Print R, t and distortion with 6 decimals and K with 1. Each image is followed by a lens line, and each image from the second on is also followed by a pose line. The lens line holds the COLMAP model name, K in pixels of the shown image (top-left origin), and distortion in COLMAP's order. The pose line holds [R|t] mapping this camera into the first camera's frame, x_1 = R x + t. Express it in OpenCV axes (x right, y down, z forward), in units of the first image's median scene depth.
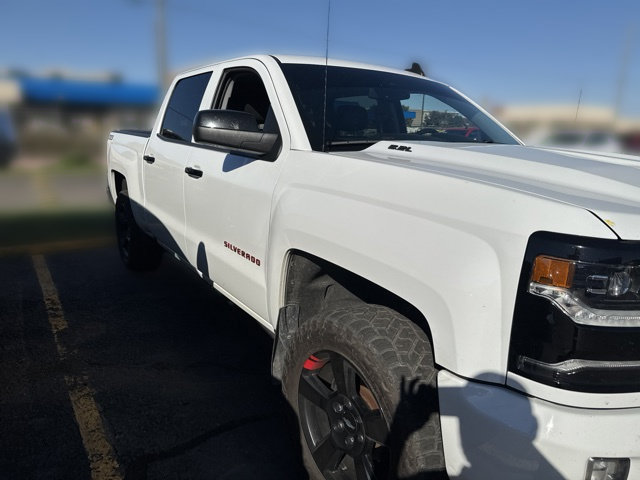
lens RADIAL K [[450.8, 0, 320.0], [0, 450.8, 240.0], [0, 0, 1]] dist [0.092881, -0.154694]
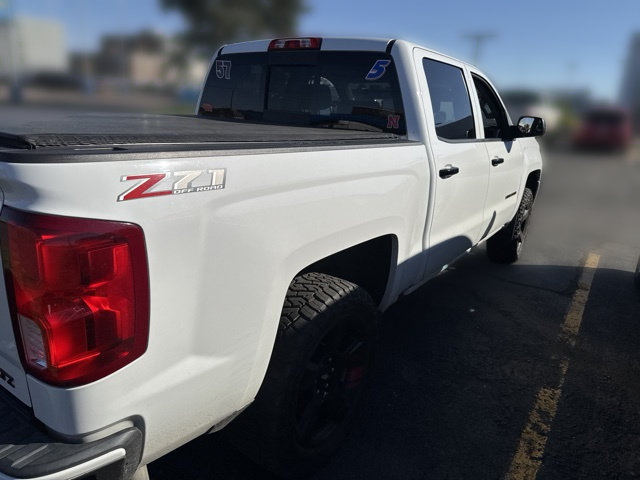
lens RADIAL K [[450.8, 0, 320.0], [0, 450.8, 240.0], [0, 0, 1]] dist [0.092881, -0.154694]
pose [[-0.374546, -0.274842, 0.885538, -1.162996], [0.114278, 0.934093, 0.338247, -0.395805], [-0.920139, 0.227886, -0.318452, 1.734505]]
